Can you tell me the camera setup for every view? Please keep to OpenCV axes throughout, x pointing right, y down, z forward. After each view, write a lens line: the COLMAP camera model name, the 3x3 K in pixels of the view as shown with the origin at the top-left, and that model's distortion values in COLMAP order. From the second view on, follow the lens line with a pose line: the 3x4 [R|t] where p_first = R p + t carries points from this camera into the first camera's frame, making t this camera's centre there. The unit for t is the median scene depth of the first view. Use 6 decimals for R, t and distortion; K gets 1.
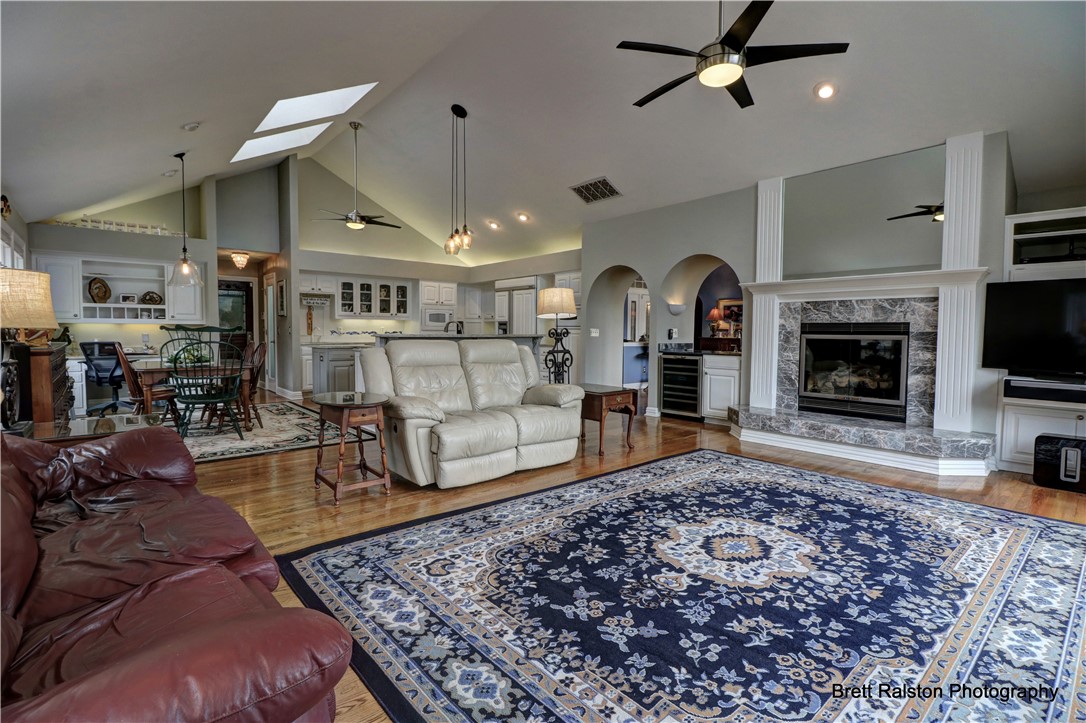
lens RADIAL K [[516.7, 0, 543.0], [0, 516.7, 361.5], [0, 0, 1]] dist [0.015480, -0.021403]
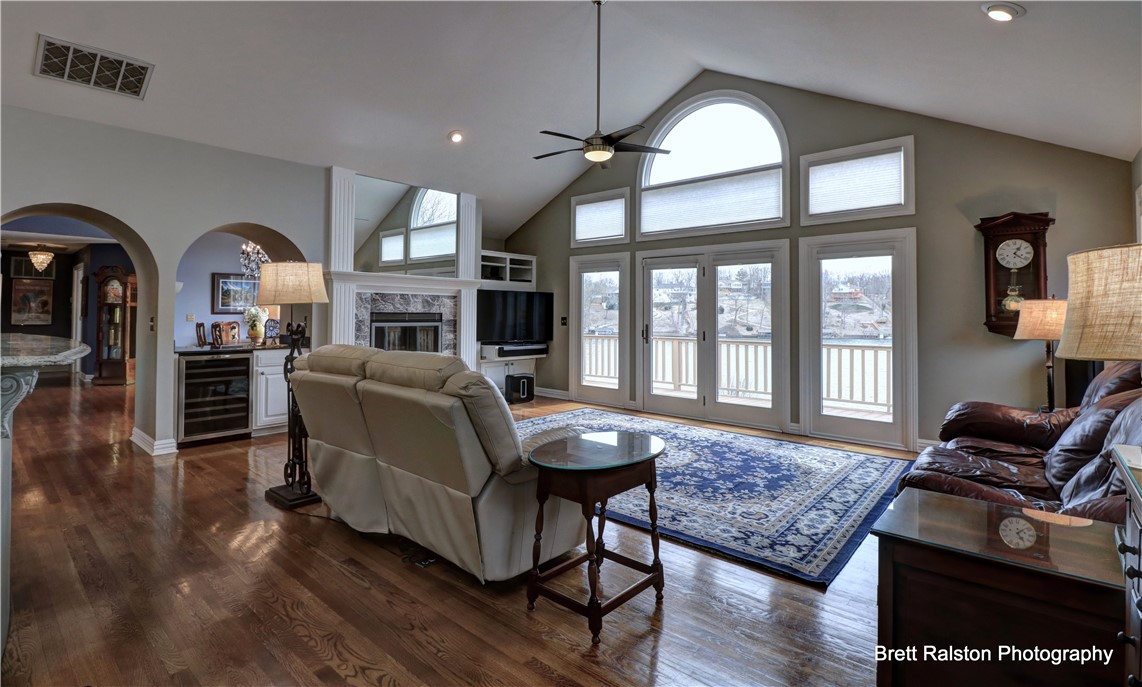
lens RADIAL K [[530.8, 0, 579.9], [0, 530.8, 305.5], [0, 0, 1]] dist [-0.004153, -0.000348]
pose [[-0.153277, 0.005863, 0.988166, -0.552597], [0.049556, 0.998770, 0.001761, -0.057371], [-0.986940, 0.049240, -0.153379, 0.615252]]
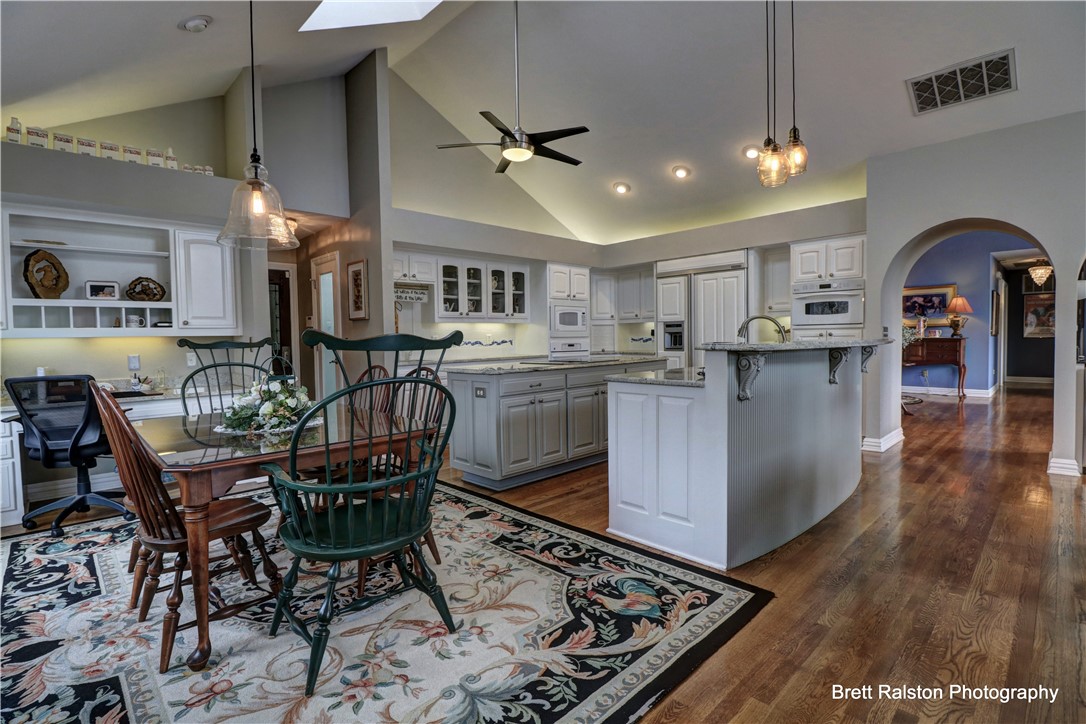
lens RADIAL K [[516.7, 0, 543.0], [0, 516.7, 362.0], [0, 0, 1]] dist [0.015480, -0.021403]
pose [[0.997805, -0.027619, 0.060189, -0.418100], [0.028257, 0.999553, -0.009782, -0.032451], [-0.059892, 0.011462, 0.998139, 0.483683]]
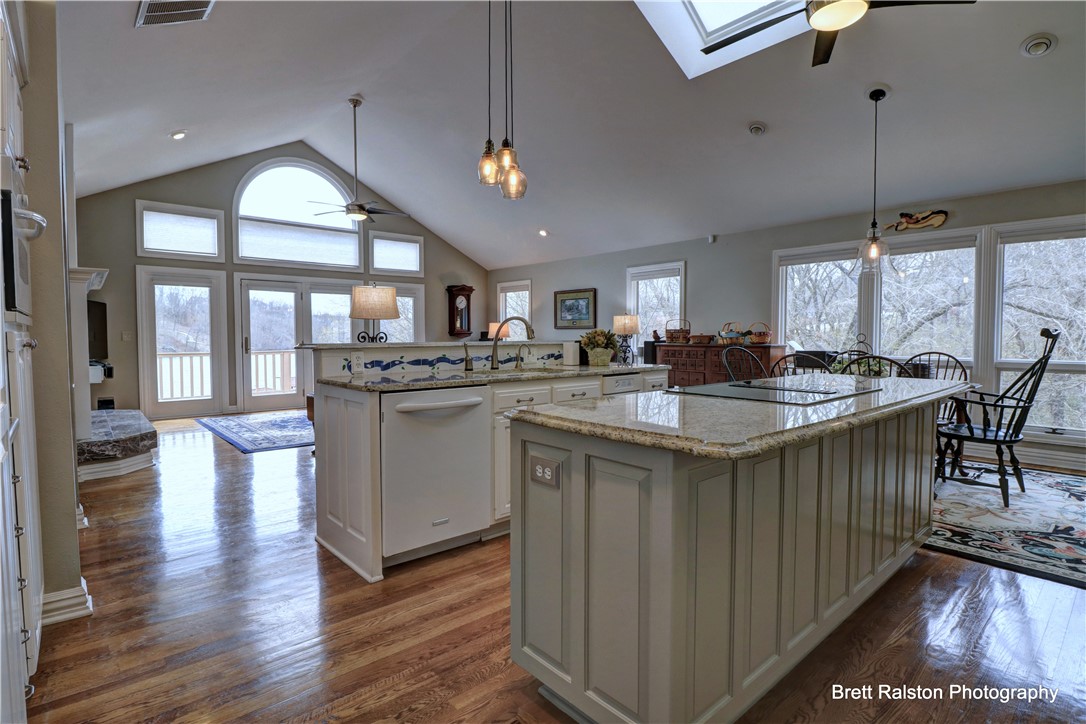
lens RADIAL K [[536.4, 0, 545.1], [0, 536.4, 355.2], [0, 0, 1]] dist [-0.014968, -0.000647]
pose [[-0.999911, -0.003958, -0.012734, -0.199419], [-0.005103, 0.995827, 0.091114, -0.085282], [0.012320, 0.091171, -0.995759, 1.548788]]
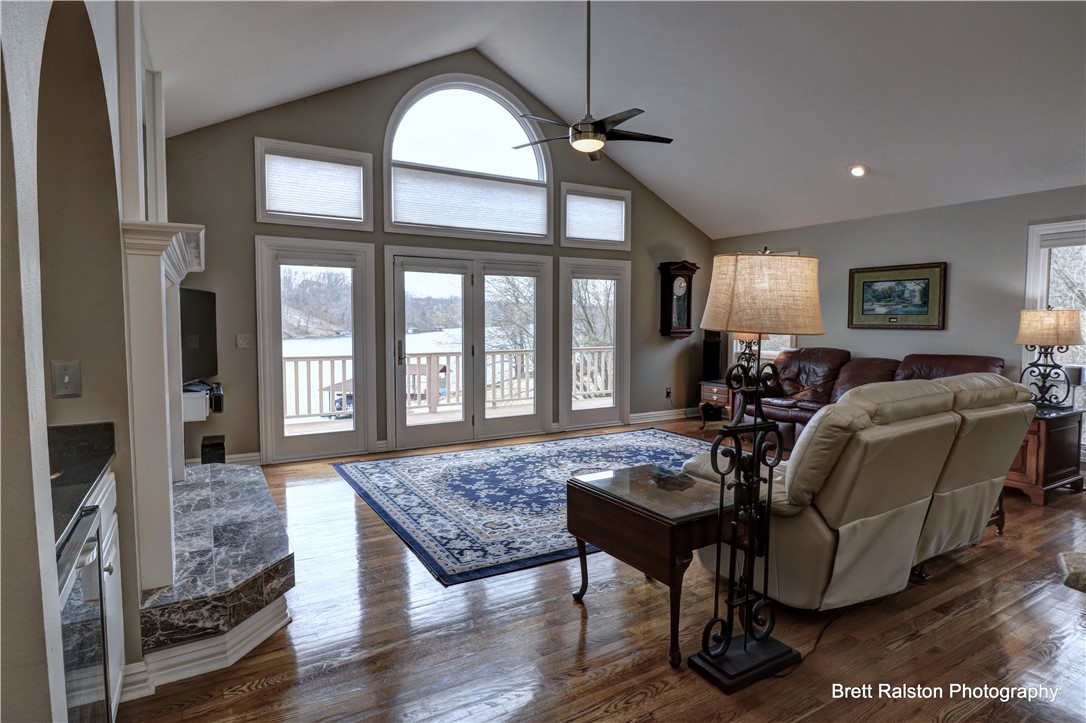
lens RADIAL K [[579.8, 0, 543.3], [0, 579.8, 351.0], [0, 0, 1]] dist [0.001585, -0.015231]
pose [[-0.983783, -0.017913, 0.178465, 0.087231], [0.001540, 0.994120, 0.108272, -0.092964], [-0.179355, 0.106791, -0.977971, 1.167496]]
